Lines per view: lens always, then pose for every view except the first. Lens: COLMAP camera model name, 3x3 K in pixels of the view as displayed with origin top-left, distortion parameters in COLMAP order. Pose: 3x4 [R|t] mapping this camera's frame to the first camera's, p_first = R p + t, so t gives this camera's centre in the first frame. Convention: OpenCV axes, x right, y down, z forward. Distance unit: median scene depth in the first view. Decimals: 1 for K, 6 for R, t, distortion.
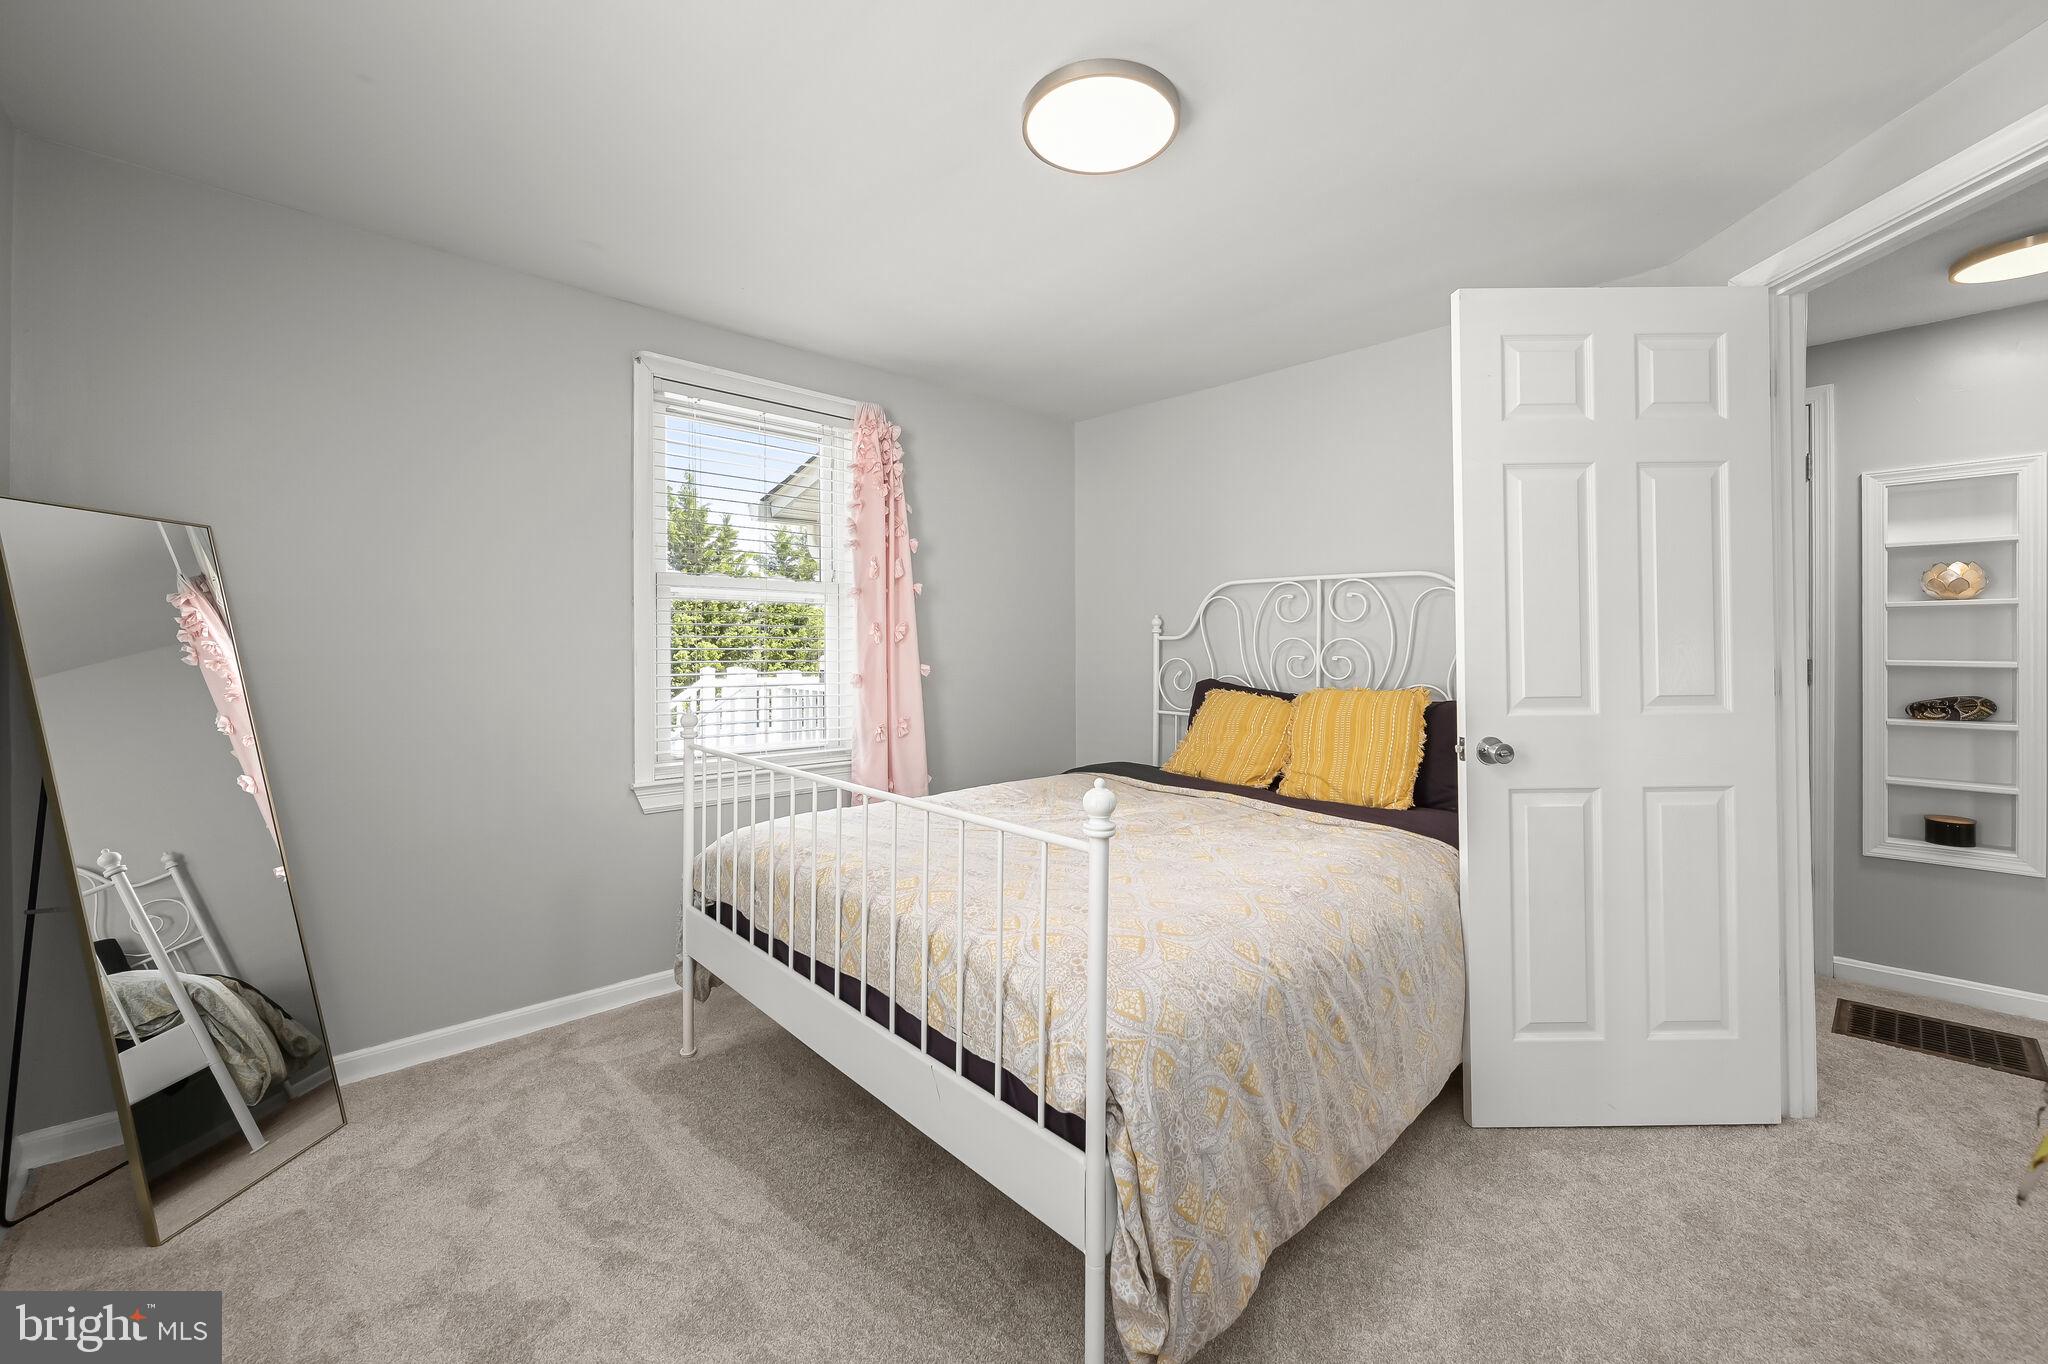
lens RADIAL K [[821.7, 0, 1021.4], [0, 821.7, 636.0], [0, 0, 1]] dist [-0.000345, -0.000009]
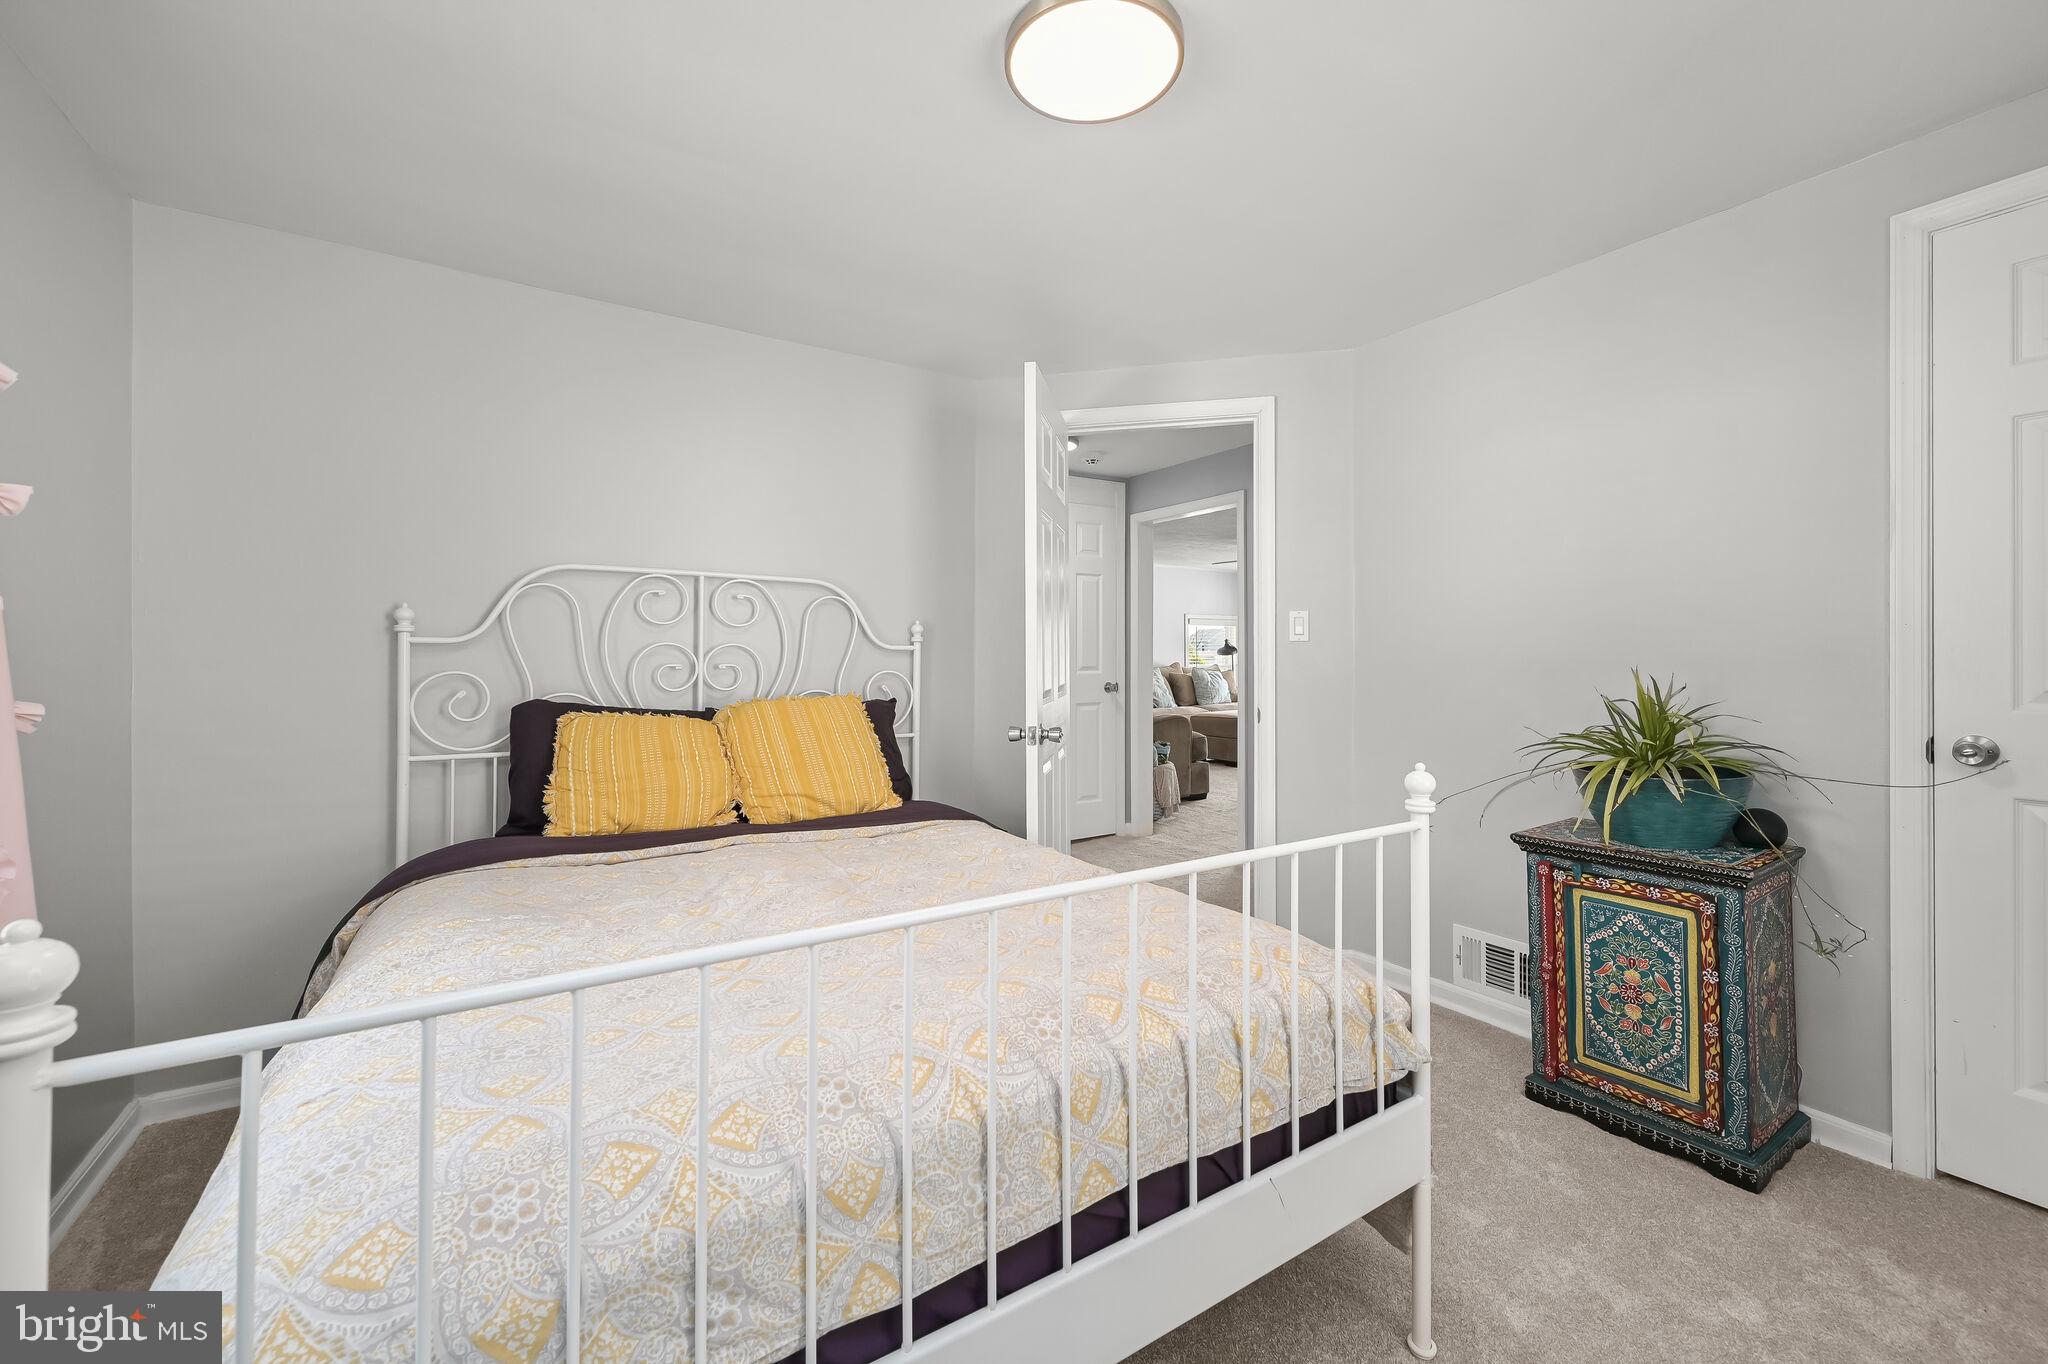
lens RADIAL K [[821.7, 0, 1025.9], [0, 821.7, 664.7], [0, 0, 1]] dist [-0.000345, -0.000009]
pose [[0.170216, -0.008332, 0.985371, -0.510855], [-0.010806, 0.999888, 0.010322, 0.014168], [-0.985347, -0.012405, 0.170107, 0.611934]]
